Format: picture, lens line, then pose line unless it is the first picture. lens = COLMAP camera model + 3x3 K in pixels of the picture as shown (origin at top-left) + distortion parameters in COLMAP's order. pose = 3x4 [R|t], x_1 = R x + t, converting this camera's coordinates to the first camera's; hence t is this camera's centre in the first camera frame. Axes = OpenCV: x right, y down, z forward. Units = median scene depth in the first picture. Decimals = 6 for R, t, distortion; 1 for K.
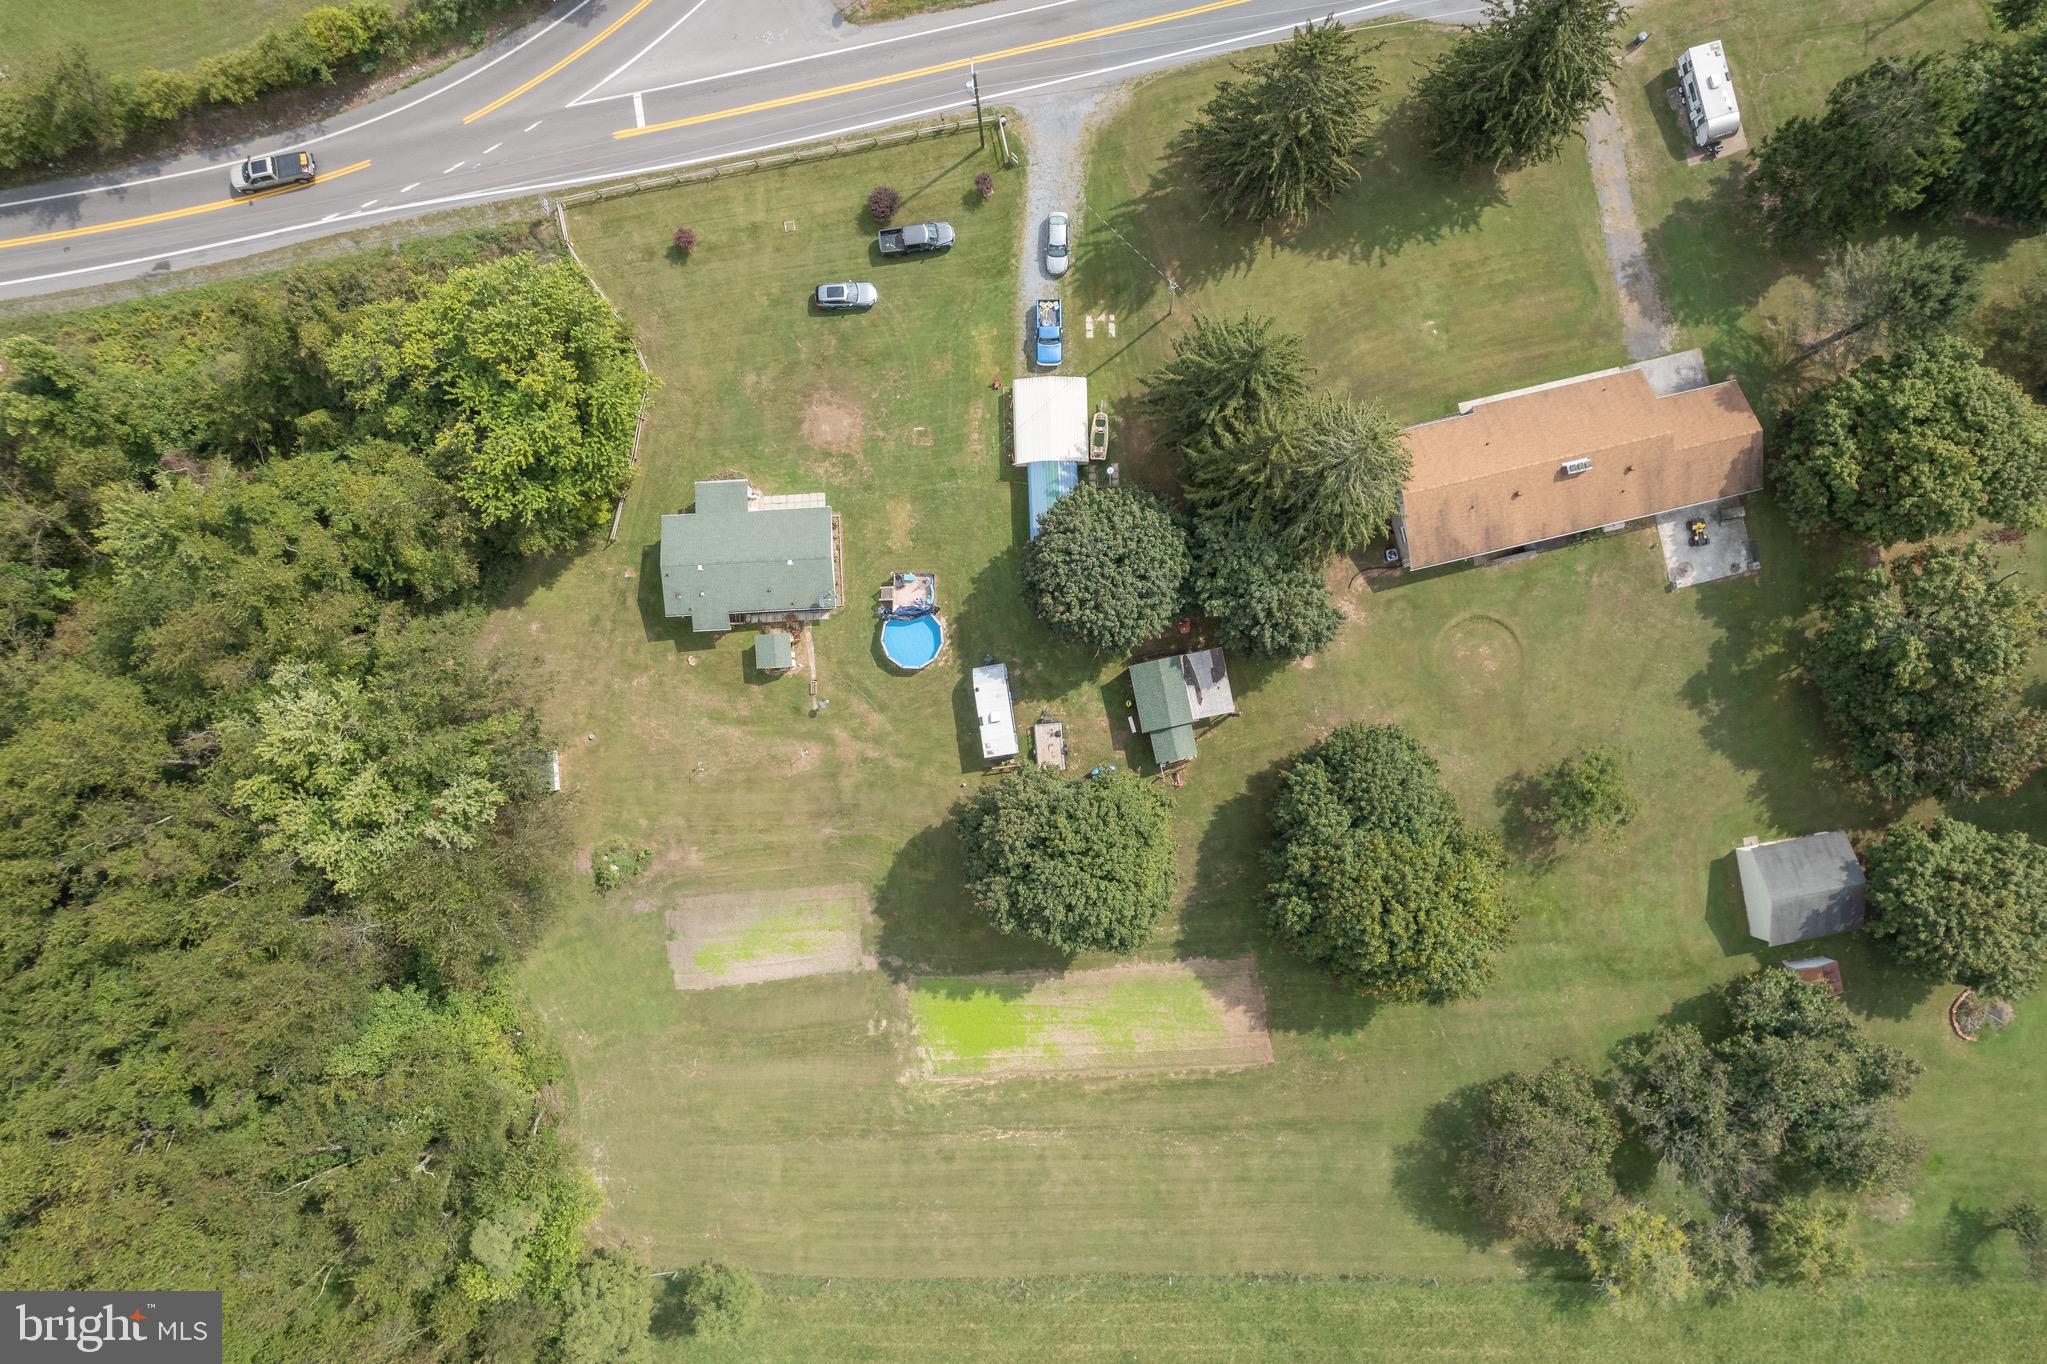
lens RADIAL K [[1319.2, 0, 1027.9], [0, 1319.2, 685.7], [0, 0, 1]] dist [-0.070966, 0.066987]
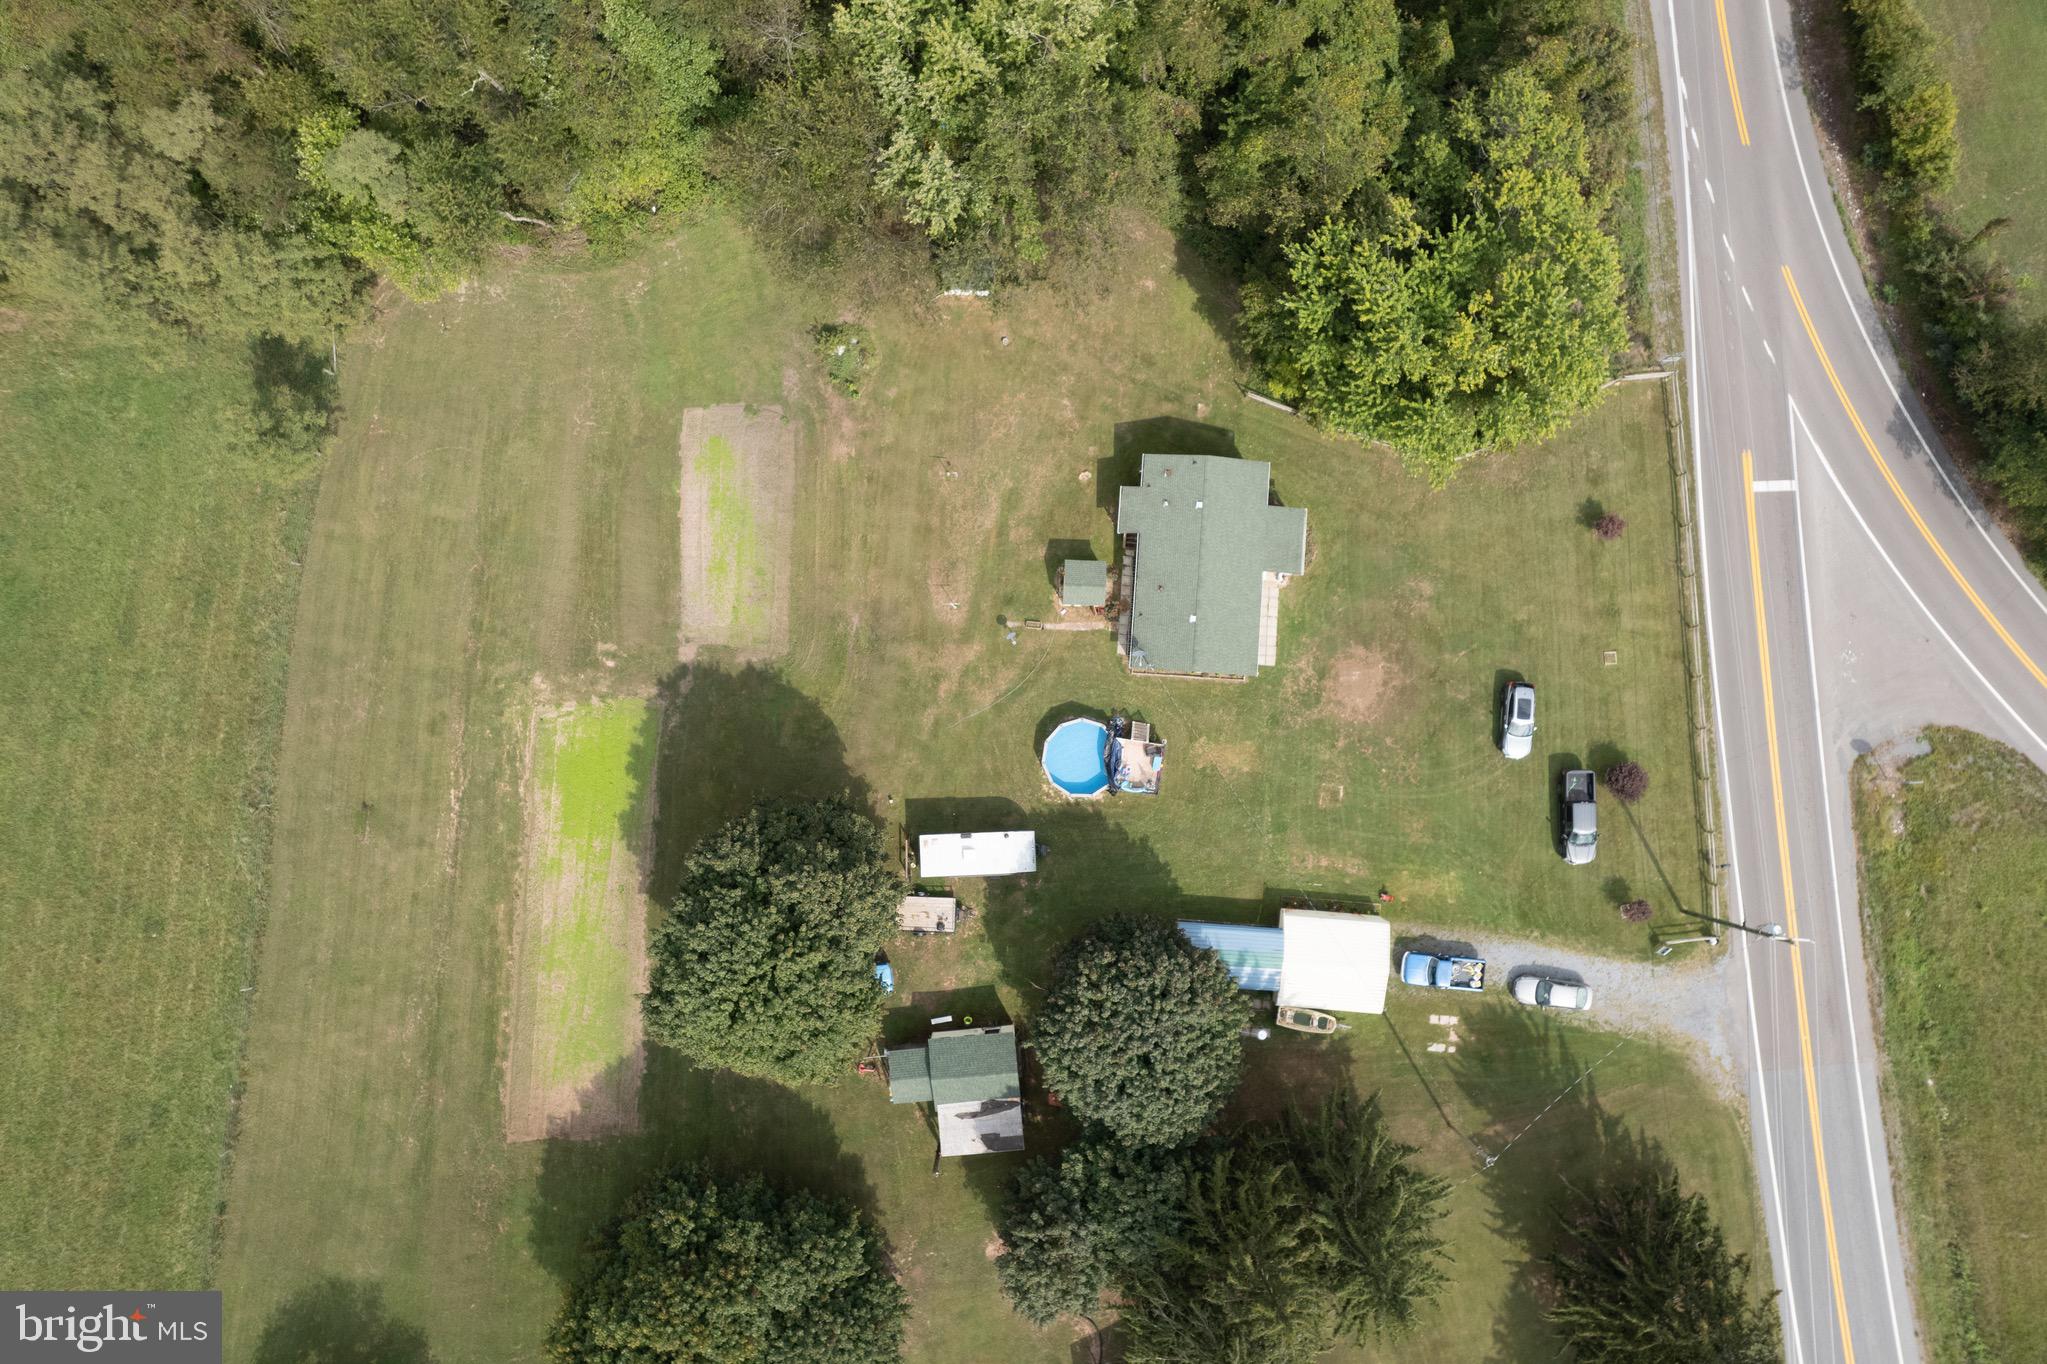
lens RADIAL K [[1319.2, 0, 1027.9], [0, 1319.2, 685.7], [0, 0, 1]] dist [-0.070966, 0.066987]
pose [[-0.113783, 0.993469, -0.008546, -0.120918], [-0.993447, -0.113678, 0.011856, -0.008747], [0.010807, 0.009839, 0.999893, 0.202468]]
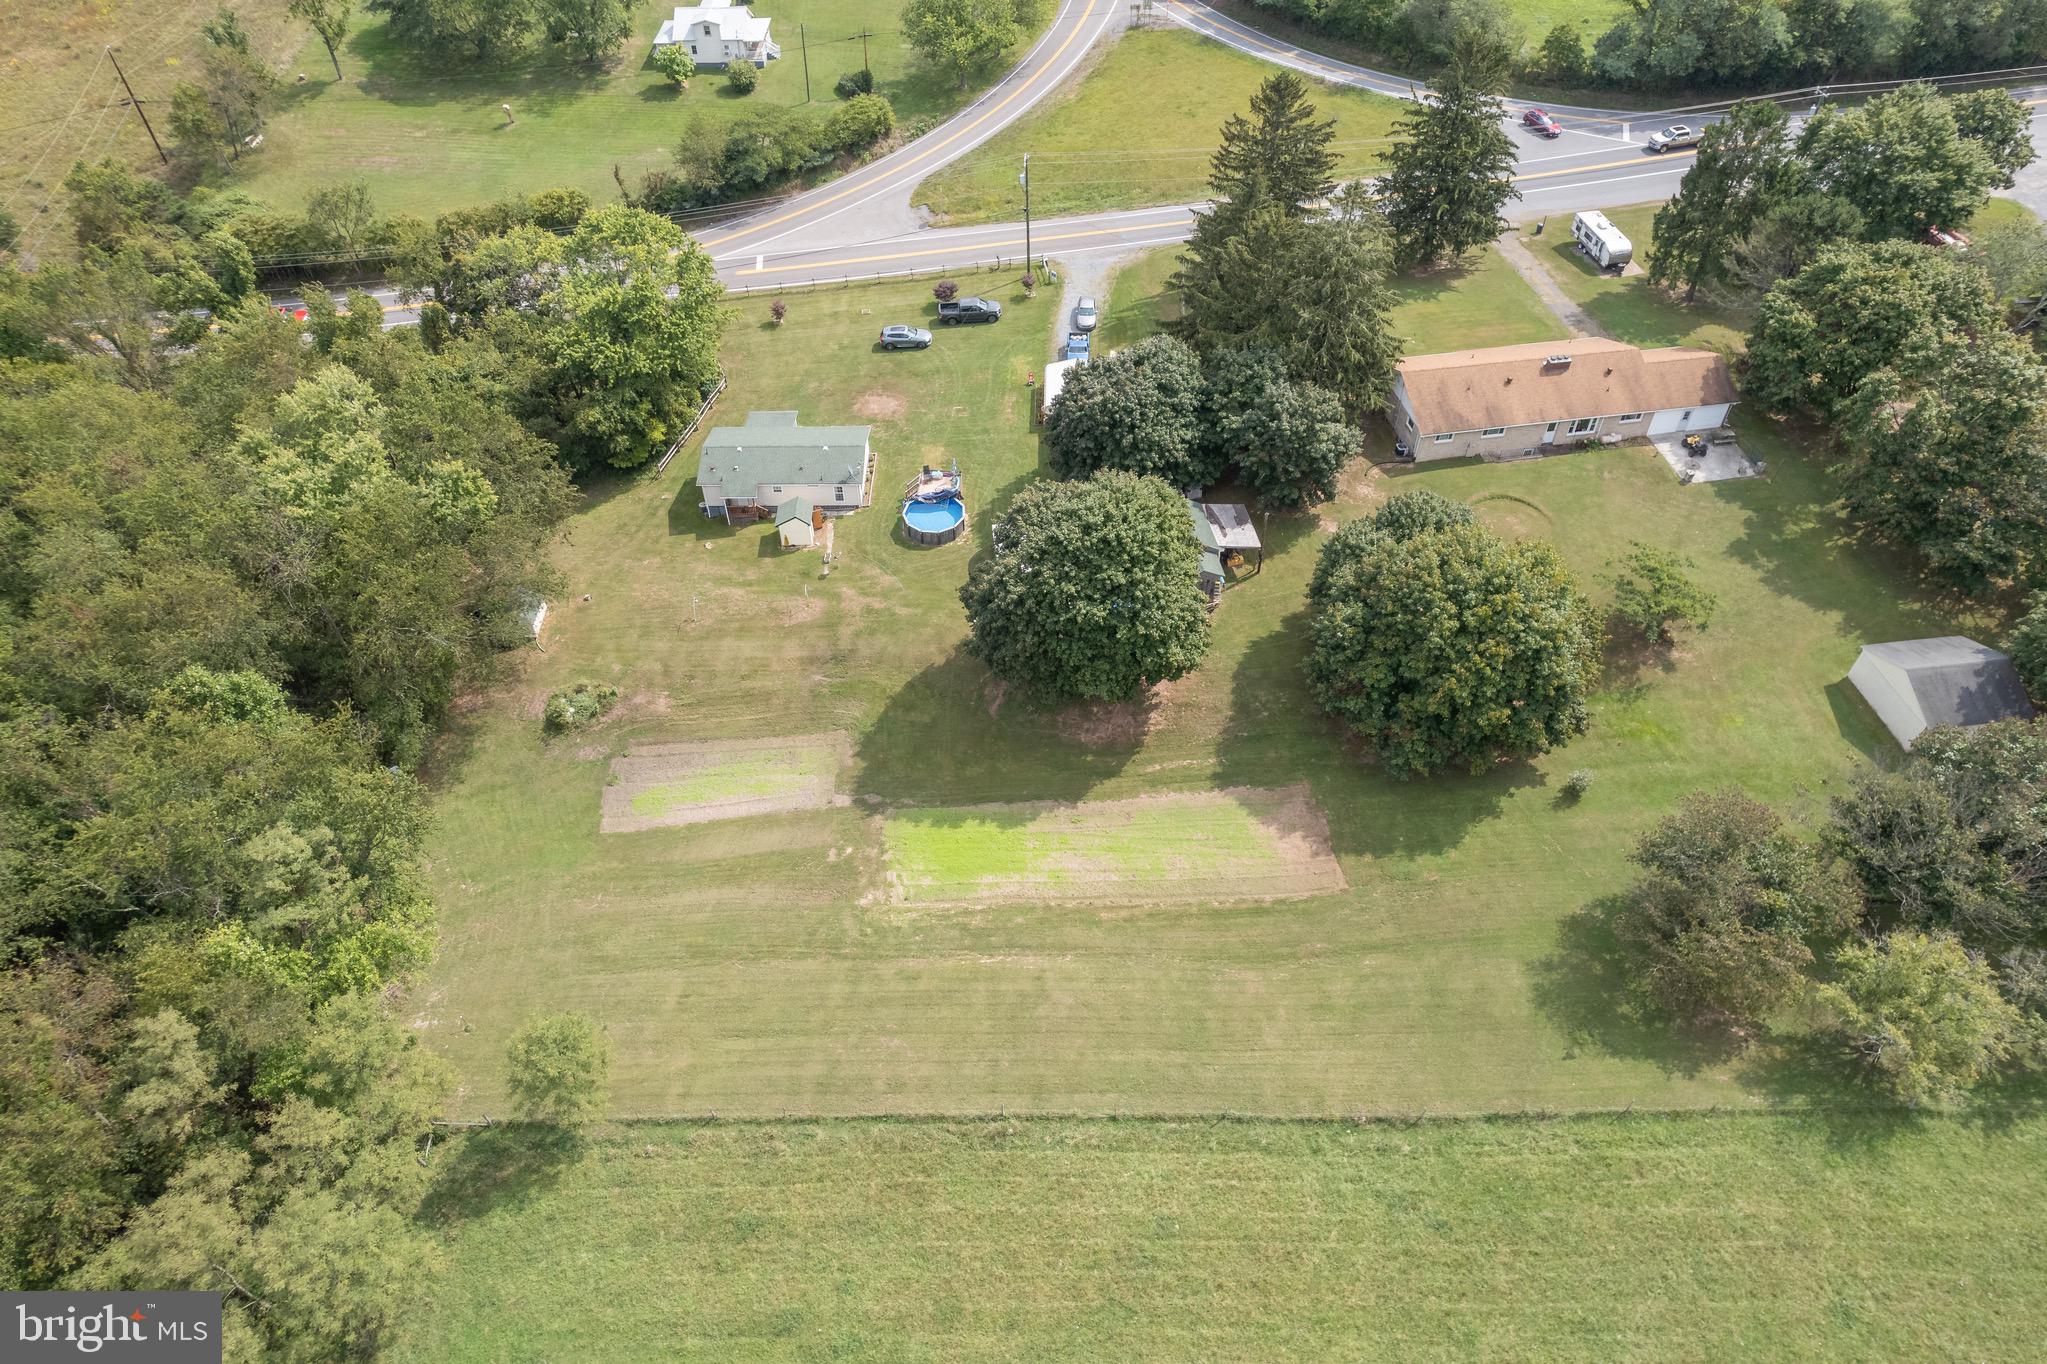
lens RADIAL K [[1319.2, 0, 1027.9], [0, 1319.2, 685.7], [0, 0, 1]] dist [-0.070966, 0.066987]
pose [[0.998714, 0.036701, -0.034983, 0.023312], [-0.050701, 0.729116, -0.682510, 0.738868], [0.000458, 0.683405, 0.730039, 0.358217]]
